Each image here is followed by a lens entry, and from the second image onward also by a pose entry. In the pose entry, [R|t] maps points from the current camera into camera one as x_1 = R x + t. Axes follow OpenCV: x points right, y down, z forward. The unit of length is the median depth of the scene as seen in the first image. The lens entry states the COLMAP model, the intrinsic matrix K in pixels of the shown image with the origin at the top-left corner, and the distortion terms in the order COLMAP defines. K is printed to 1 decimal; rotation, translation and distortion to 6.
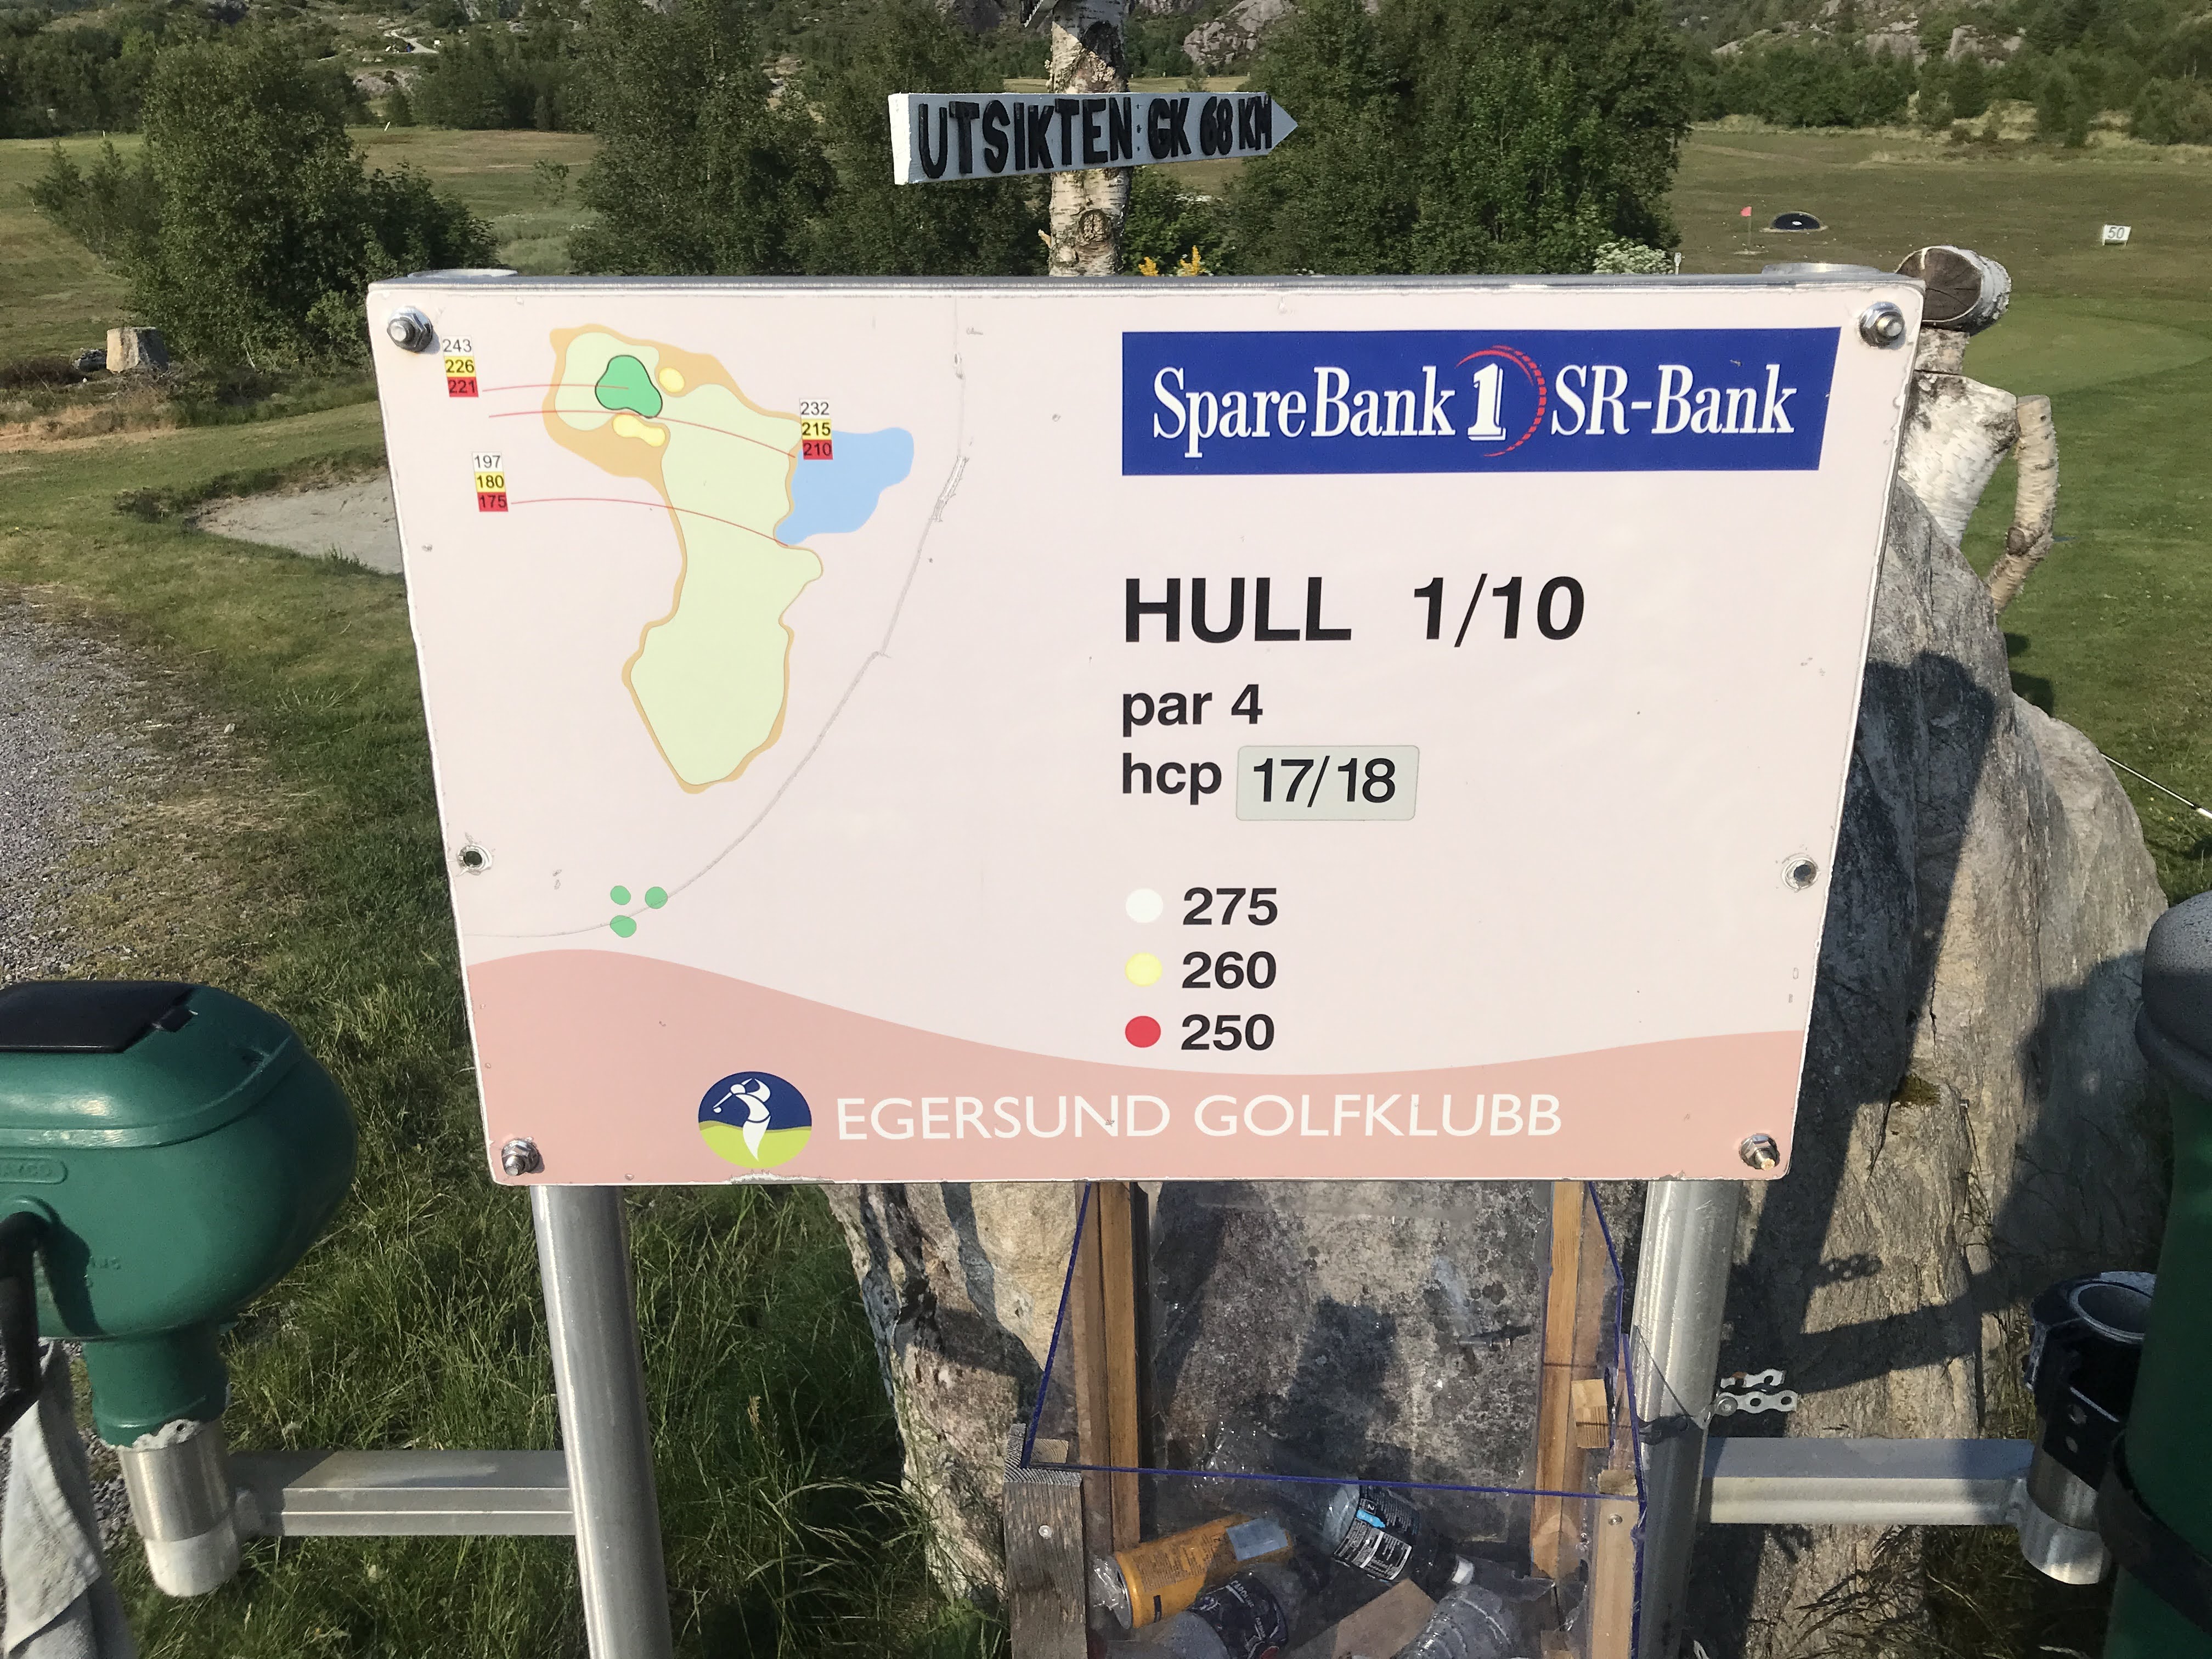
lens RADIAL K [[1735.0, 0, 1106.0], [0, 1735.0, 829.5], [0, 0, 1]] dist [-0.000195, 0.012004]
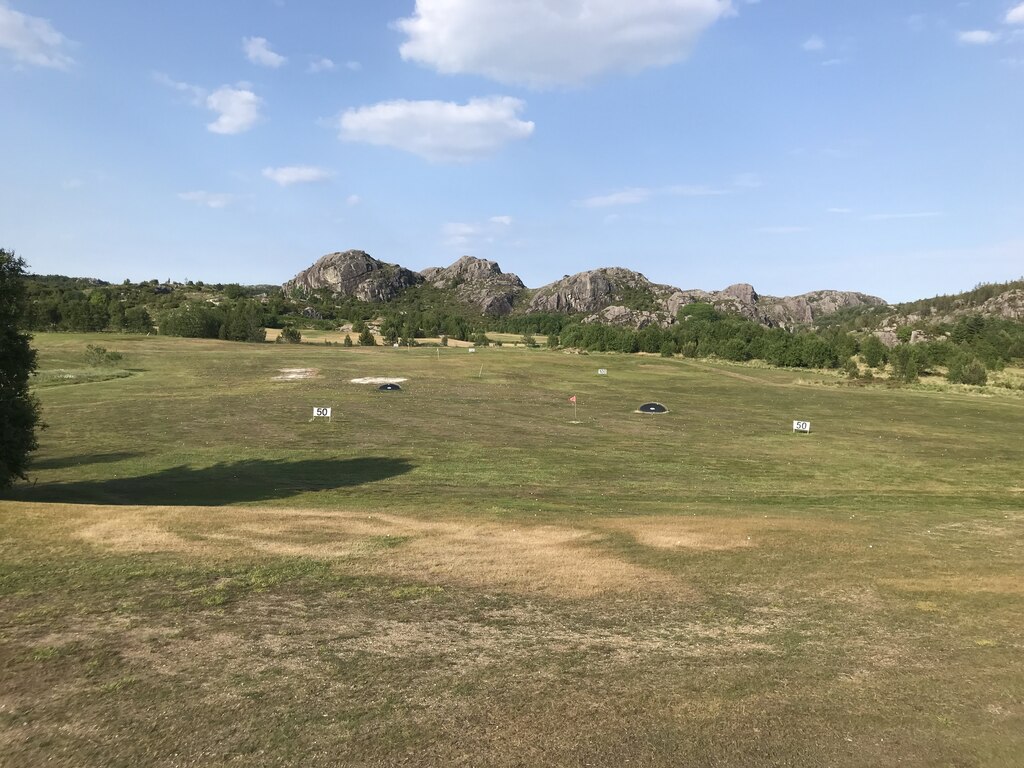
lens RADIAL K [[803.2, 0, 512.0], [0, 803.2, 384.0], [0, 0, 1]] dist [-0.000195, 0.012004]
pose [[0.993185, 0.054615, -0.102955, 0.147682], [-0.086613, 0.936976, -0.338489, -0.037794], [0.077980, 0.345100, 0.935321, 0.097415]]
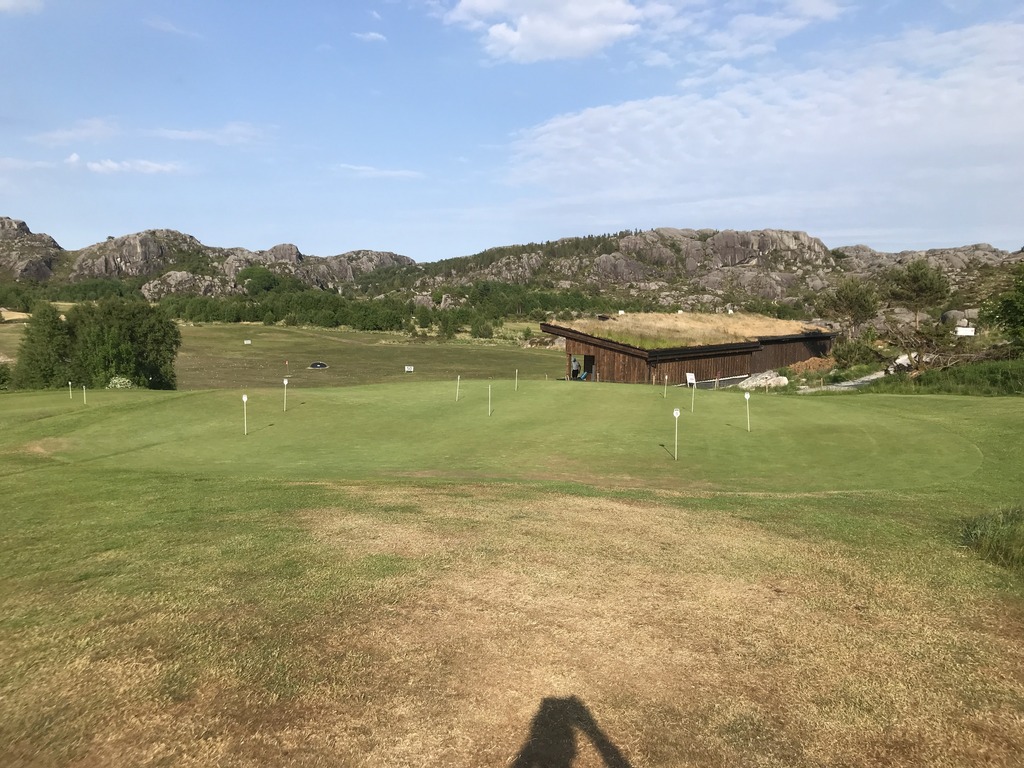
lens RADIAL K [[803.2, 0, 512.0], [0, 803.2, 384.0], [0, 0, 1]] dist [-0.000195, 0.012004]
pose [[0.900110, -0.021058, 0.435154, 0.046395], [0.151870, 0.951344, -0.268103, 0.036890], [-0.408335, 0.307409, 0.859513, -0.115330]]
